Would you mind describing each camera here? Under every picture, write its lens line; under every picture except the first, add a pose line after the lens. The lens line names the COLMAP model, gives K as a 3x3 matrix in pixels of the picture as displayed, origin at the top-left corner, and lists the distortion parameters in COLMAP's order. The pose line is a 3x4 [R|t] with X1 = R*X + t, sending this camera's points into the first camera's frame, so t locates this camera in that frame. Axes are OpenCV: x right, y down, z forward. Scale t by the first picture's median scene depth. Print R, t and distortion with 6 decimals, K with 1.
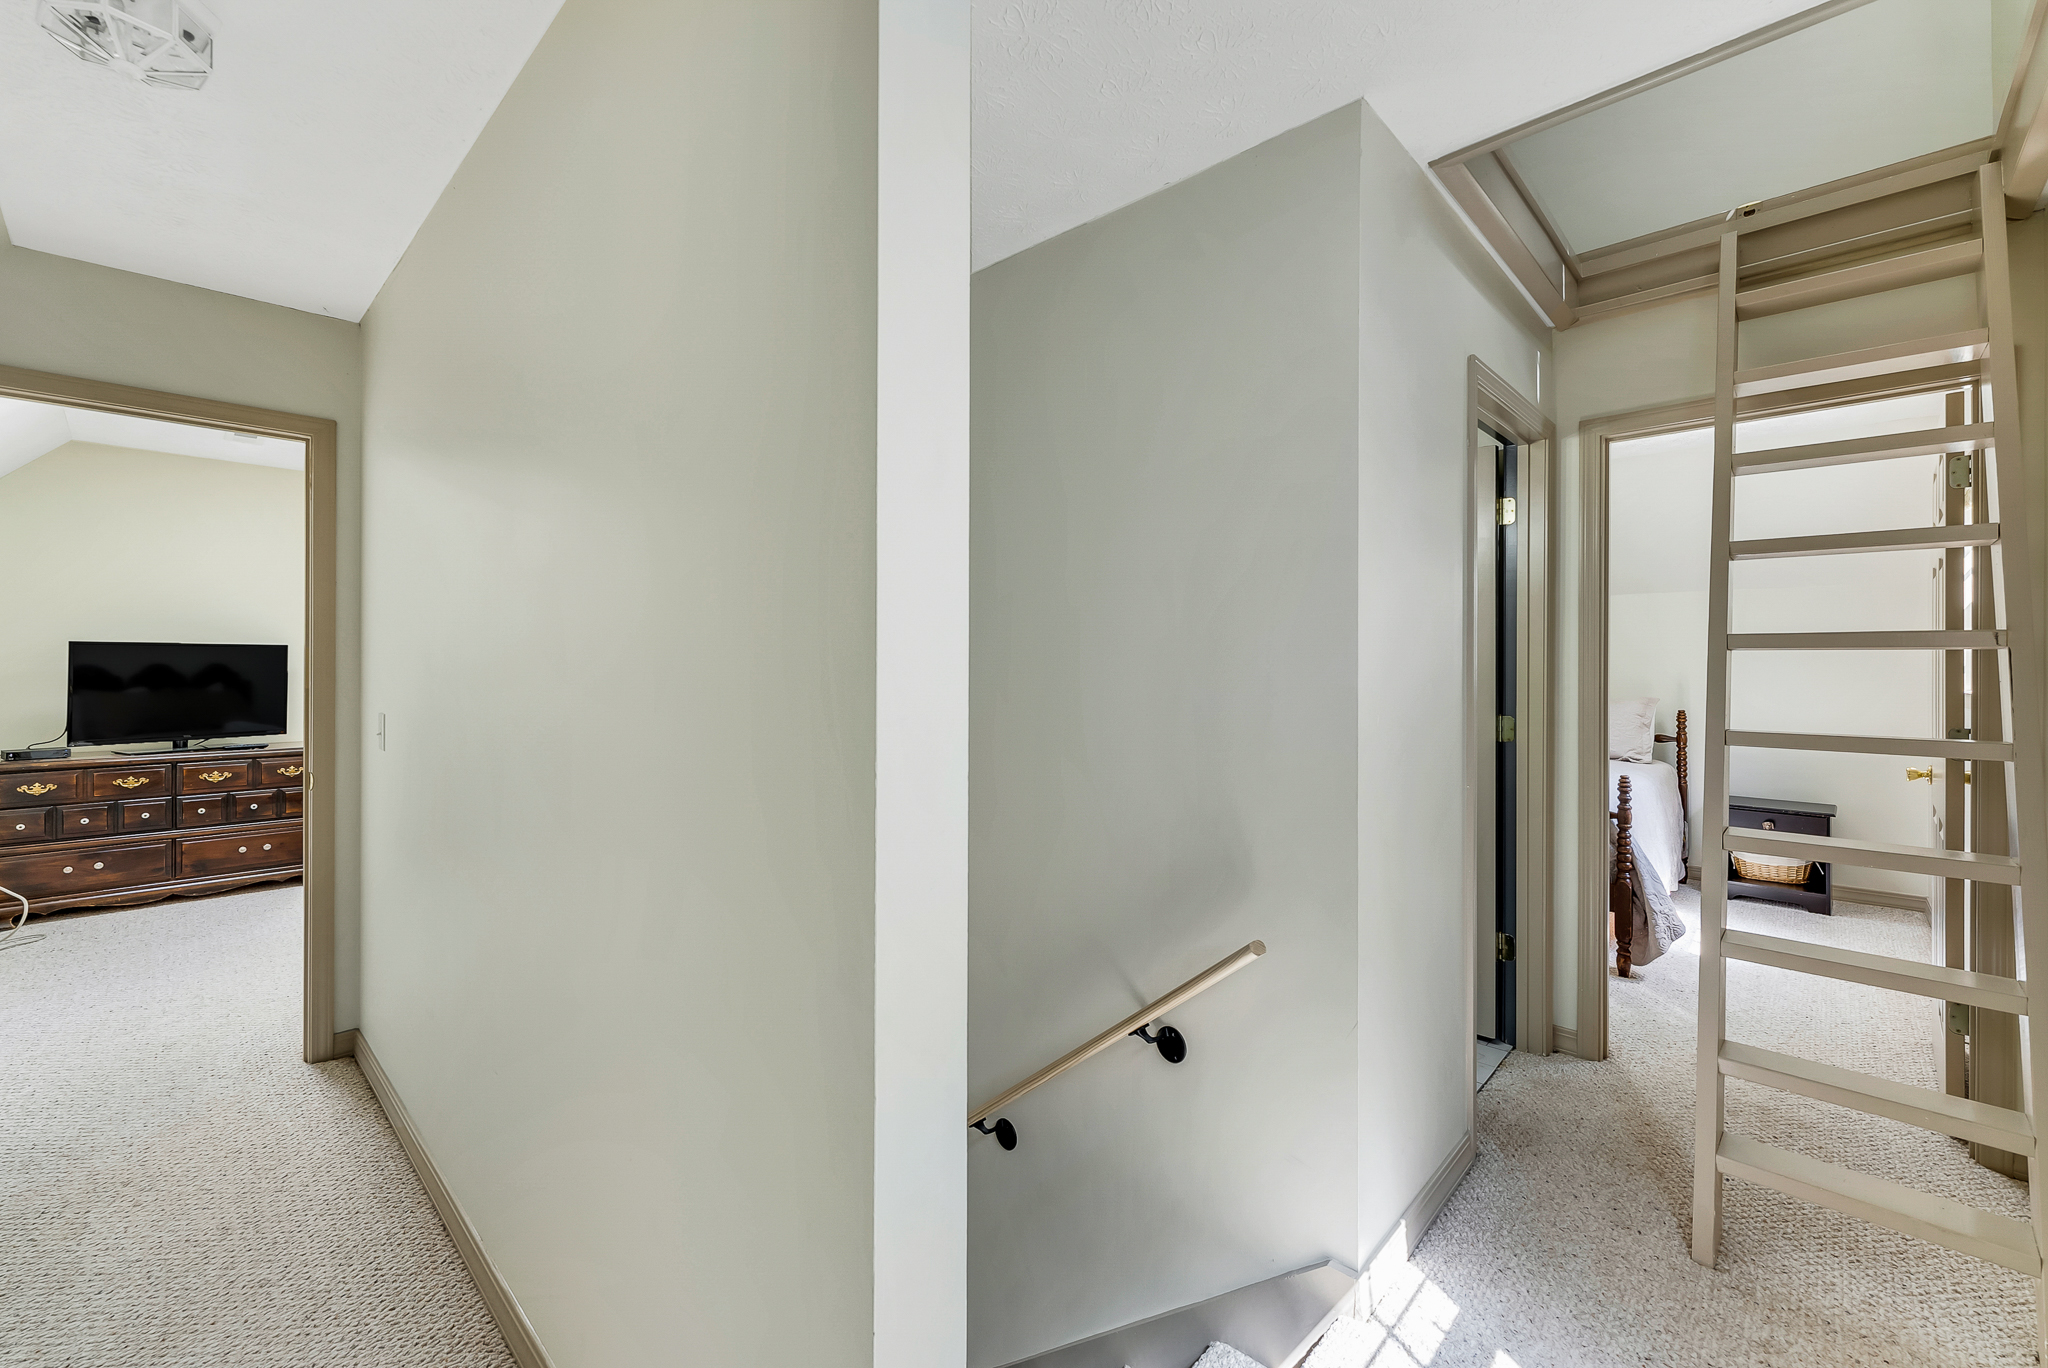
lens RADIAL K [[841.1, 0, 1034.7], [0, 841.1, 654.2], [0, 0, 1]] dist [0.003588, 0.000702]
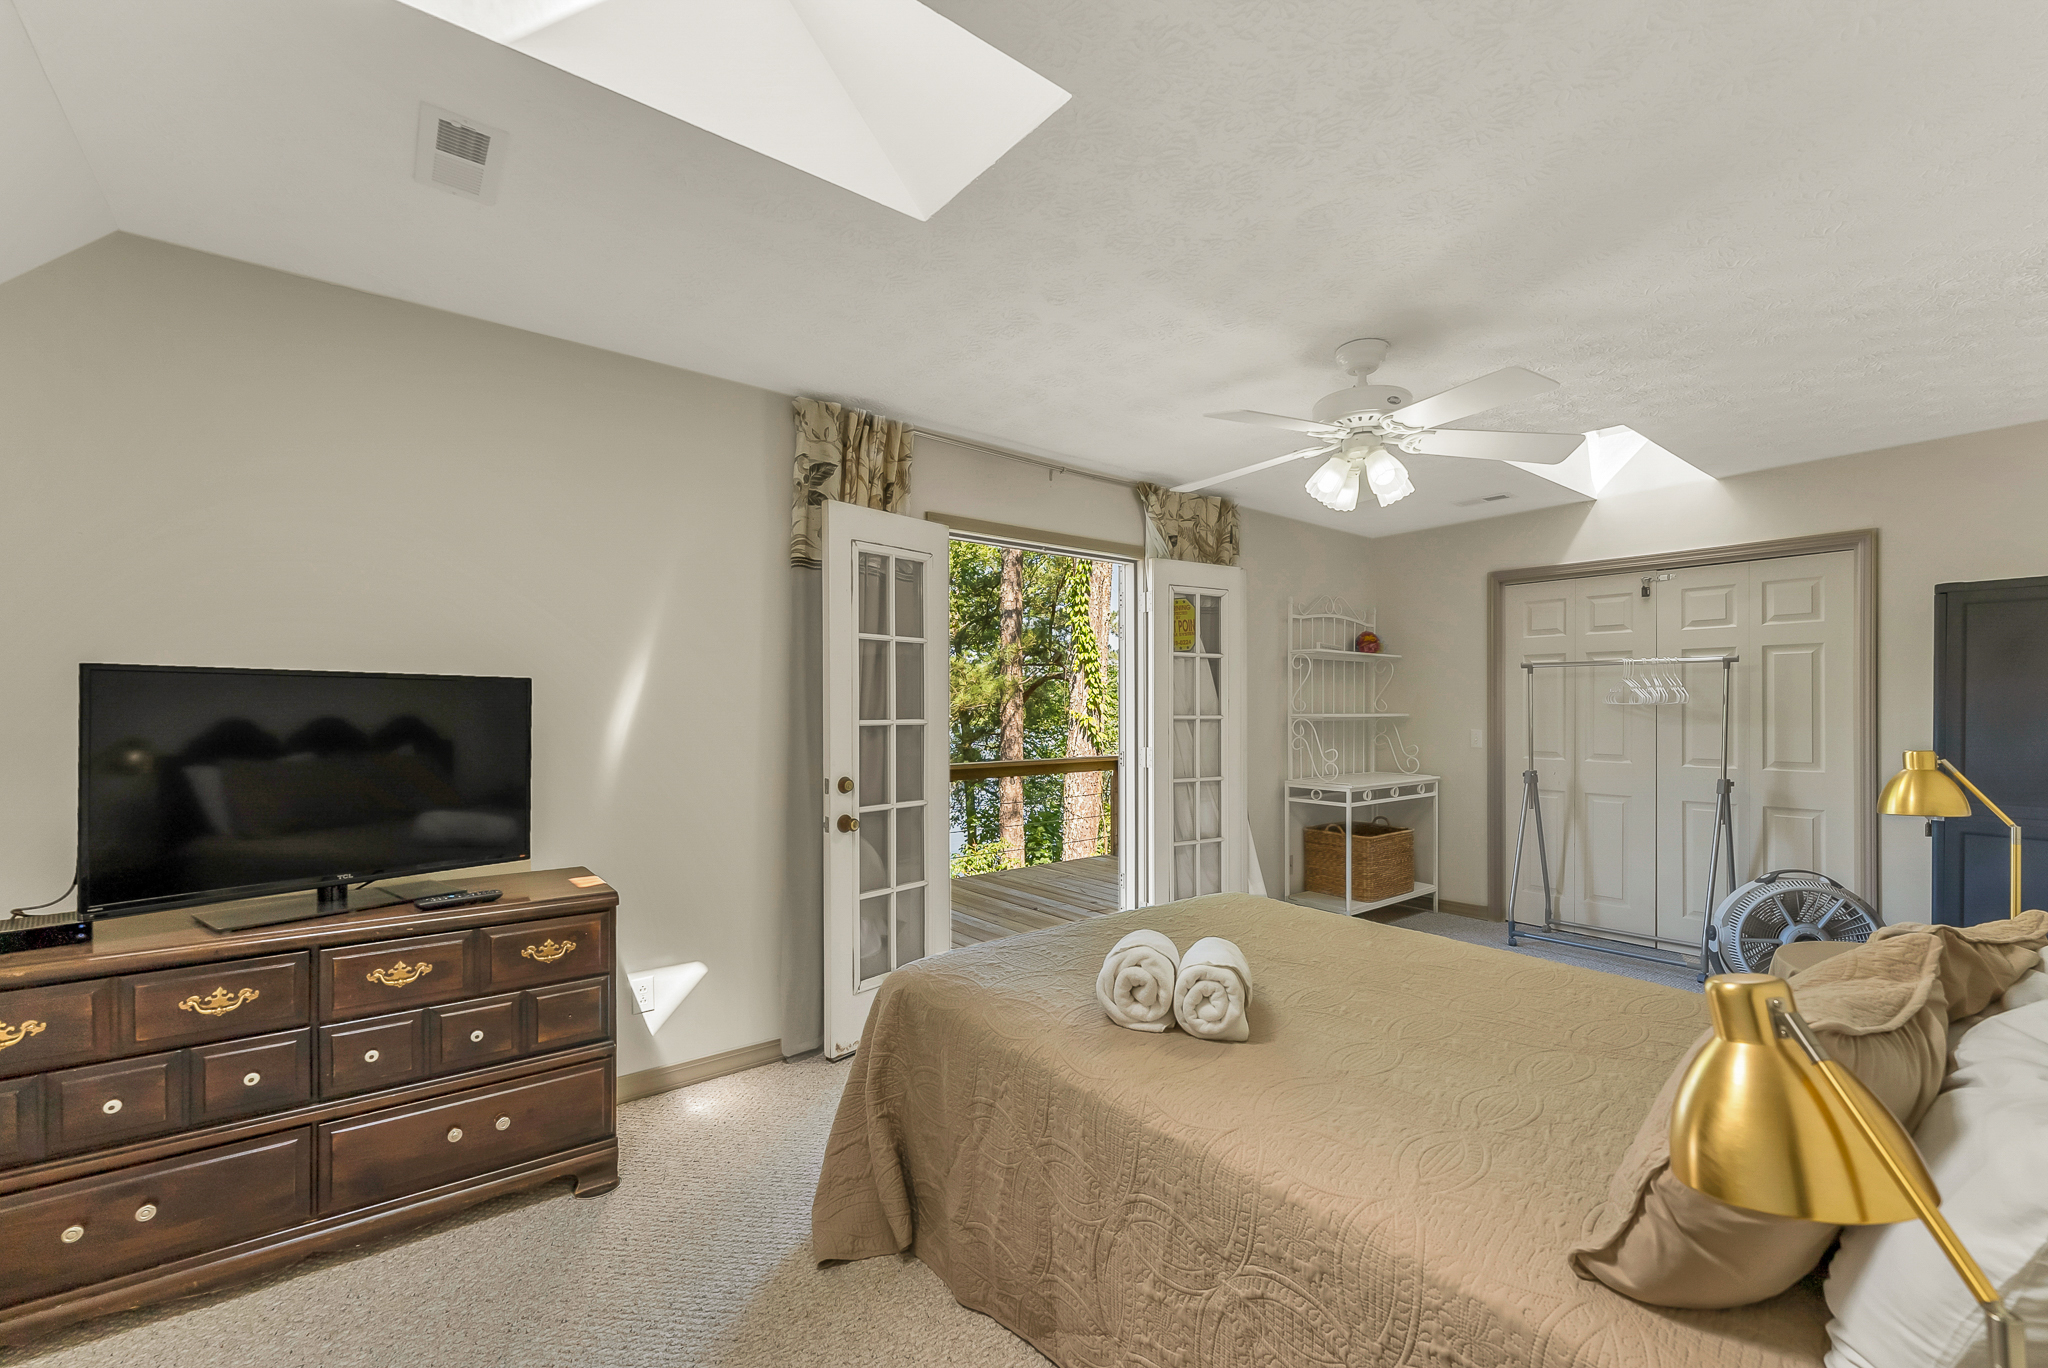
lens RADIAL K [[841.1, 0, 1025.8], [0, 841.1, 696.8], [0, 0, 1]] dist [0.003588, 0.000702]
pose [[0.986610, -0.003622, -0.163056, -0.589558], [0.004145, 0.999987, 0.002868, 0.001313], [0.163044, -0.003506, 0.986613, 0.634565]]
